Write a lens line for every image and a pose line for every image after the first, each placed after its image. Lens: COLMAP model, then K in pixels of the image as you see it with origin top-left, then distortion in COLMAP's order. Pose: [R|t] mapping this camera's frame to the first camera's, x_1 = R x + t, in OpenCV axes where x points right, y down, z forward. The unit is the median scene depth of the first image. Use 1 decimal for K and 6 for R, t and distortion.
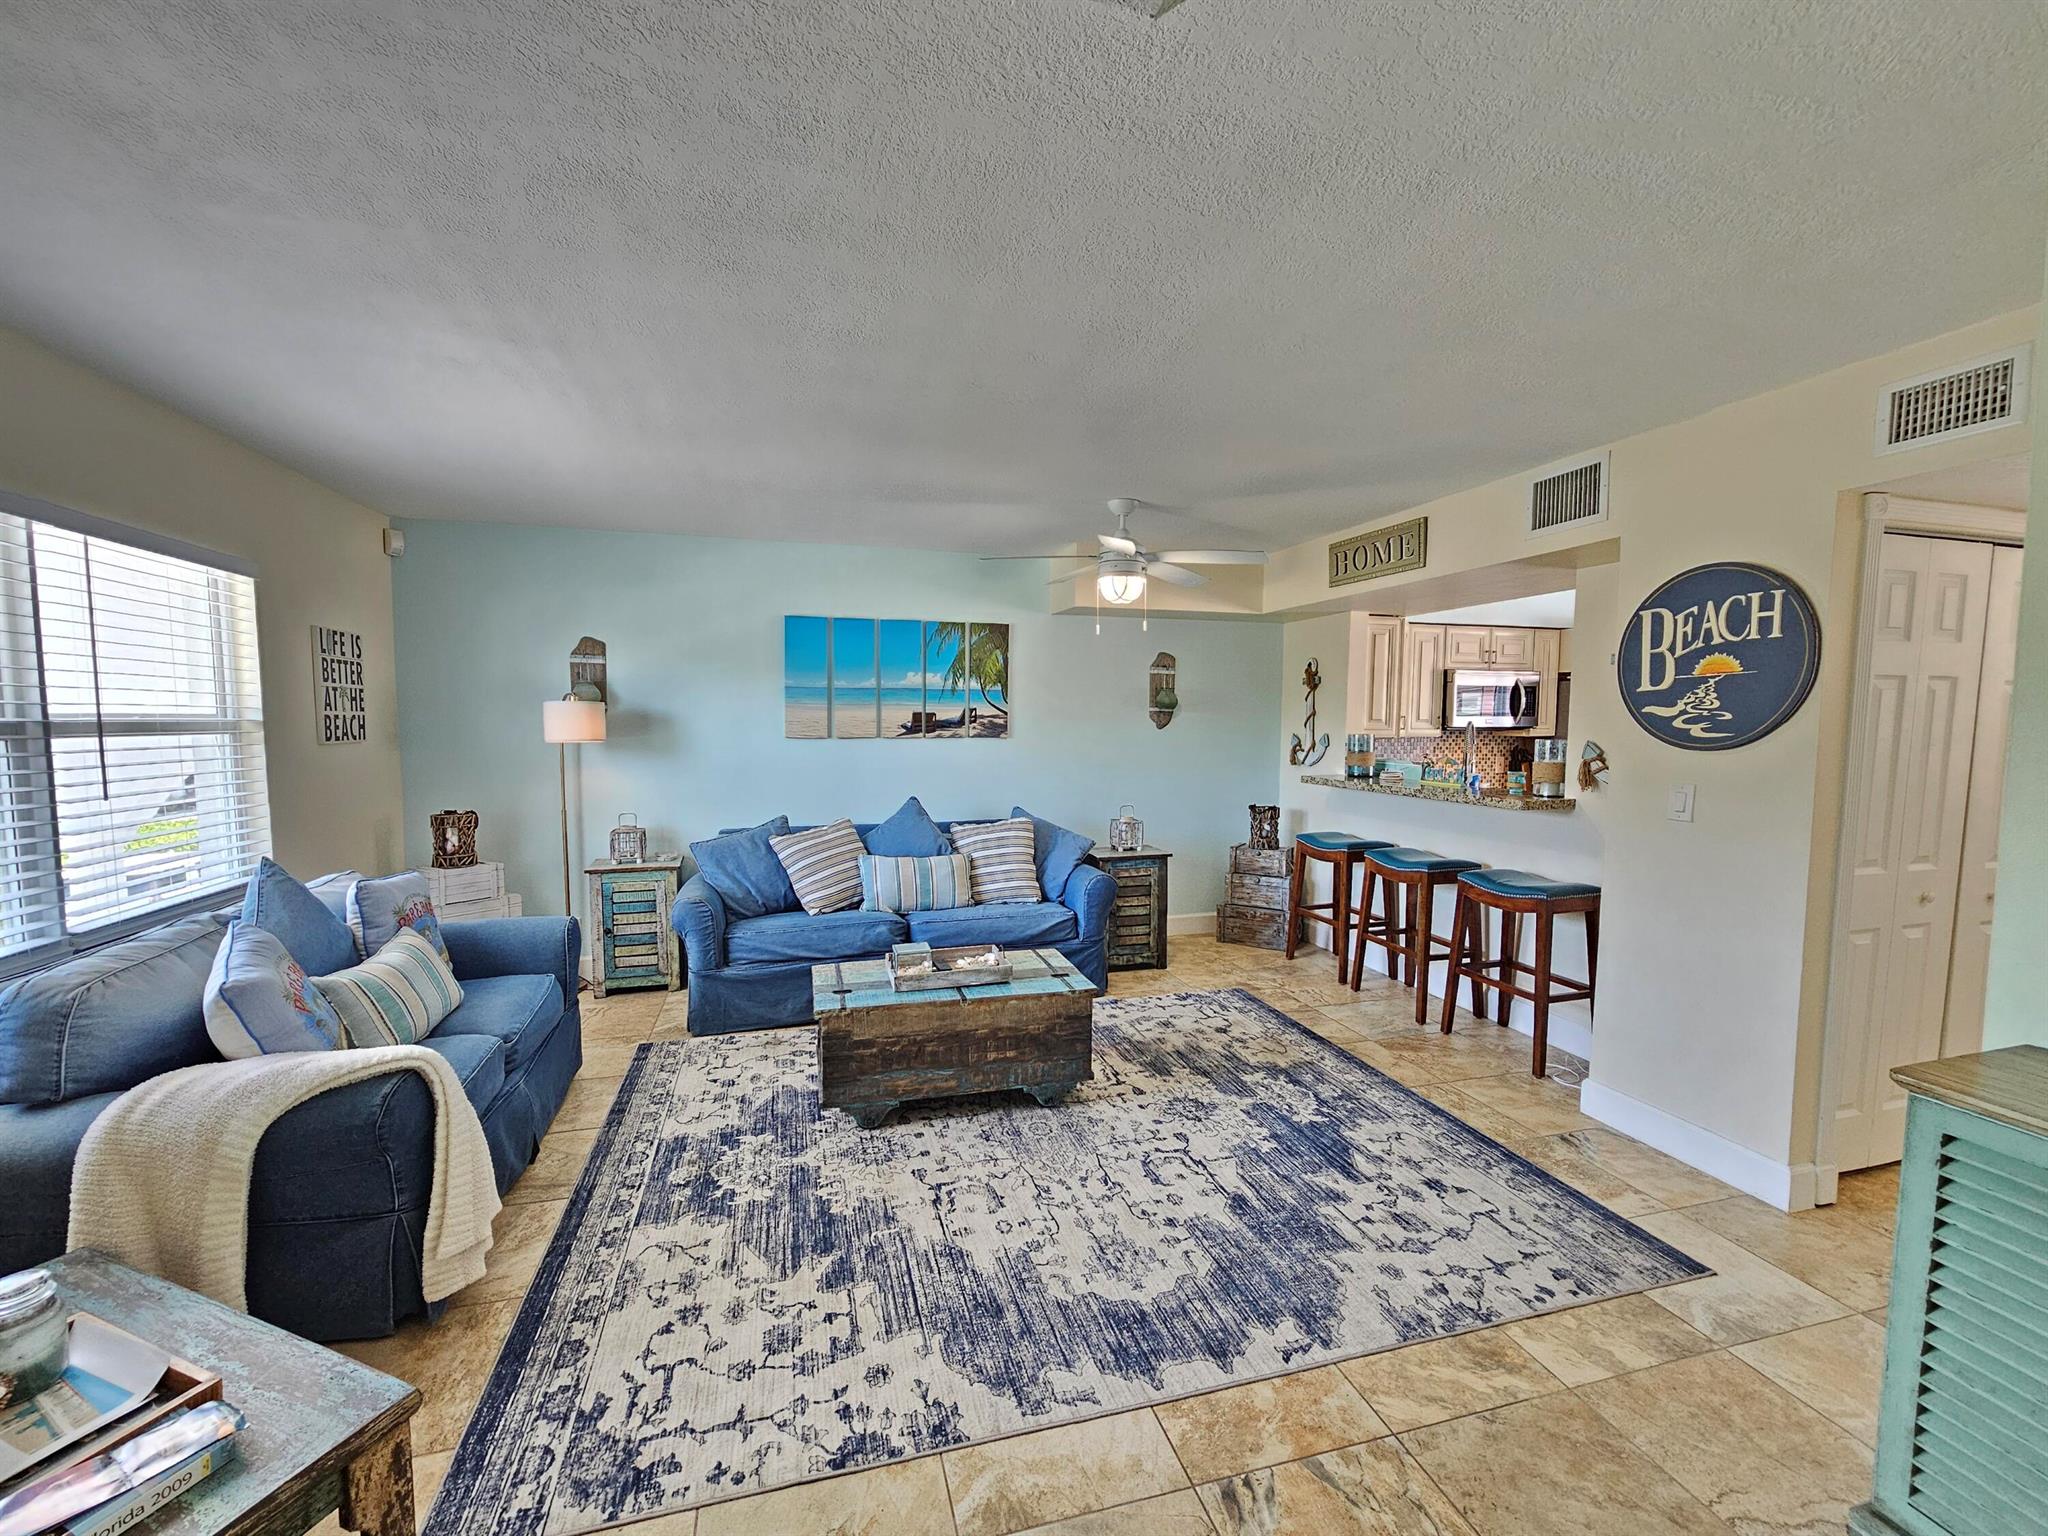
lens RADIAL K [[838.0, 0, 1016.8], [0, 838.0, 785.9], [0, 0, 1]] dist [-0.002706, 0.001324]
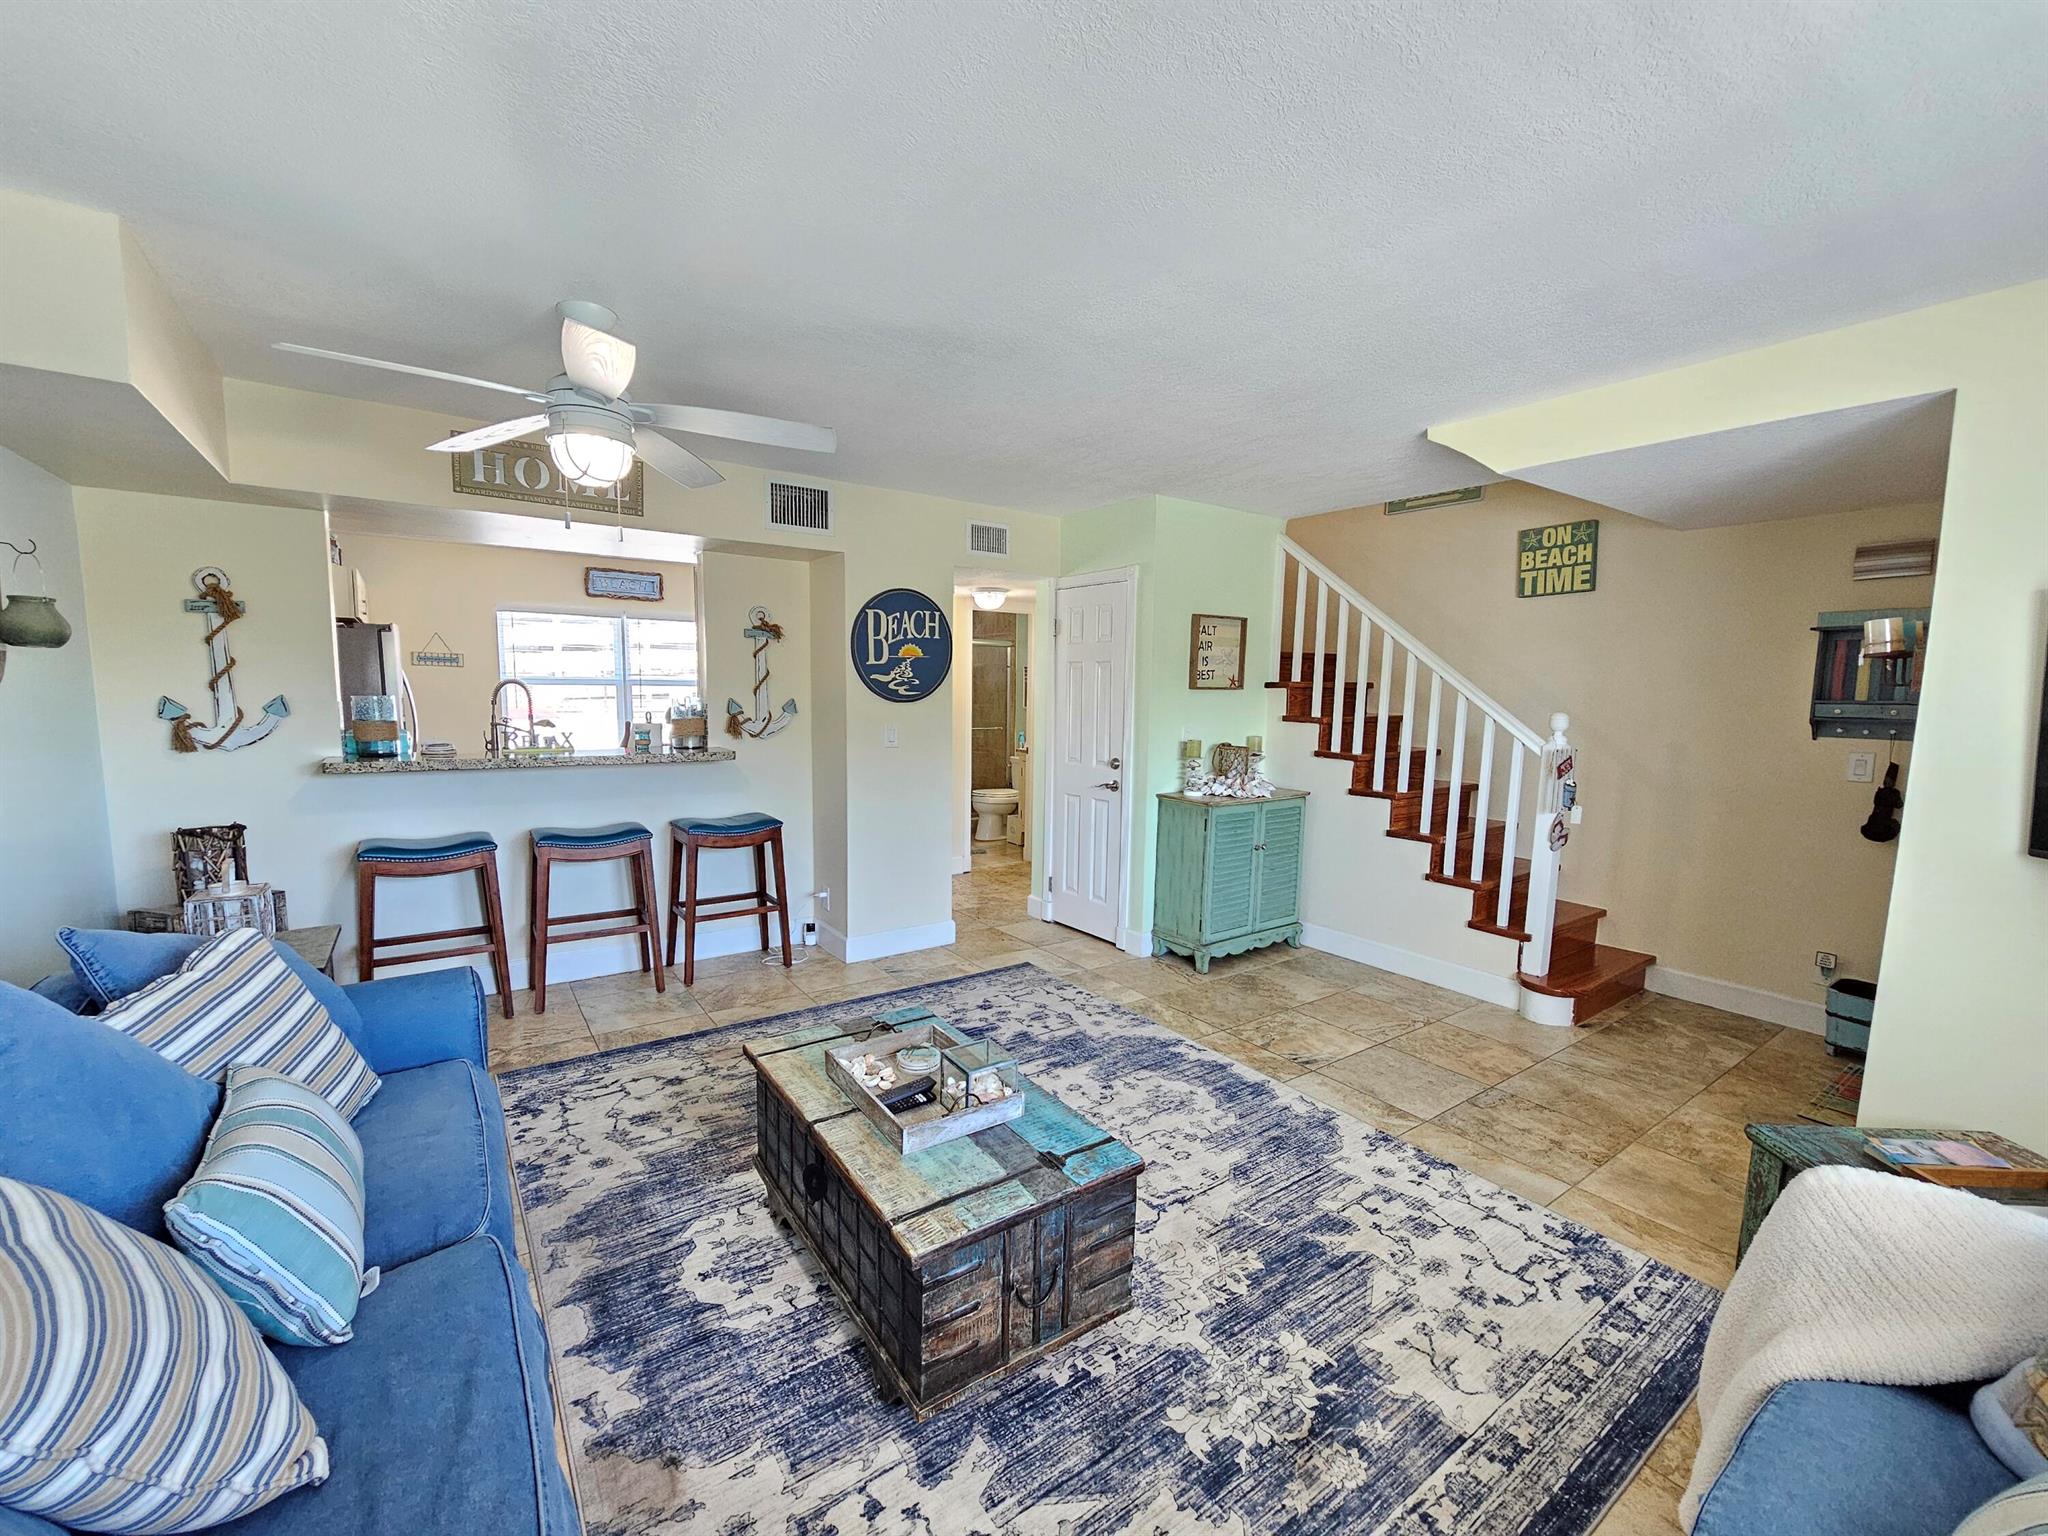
lens RADIAL K [[838.0, 0, 1015.0], [0, 838.0, 781.9], [0, 0, 1]] dist [-0.002706, 0.001324]
pose [[-0.335384, -0.116970, 0.934792, -0.848928], [0.056747, 0.987952, 0.143981, -0.118312], [-0.940371, 0.101336, -0.324706, 1.411719]]
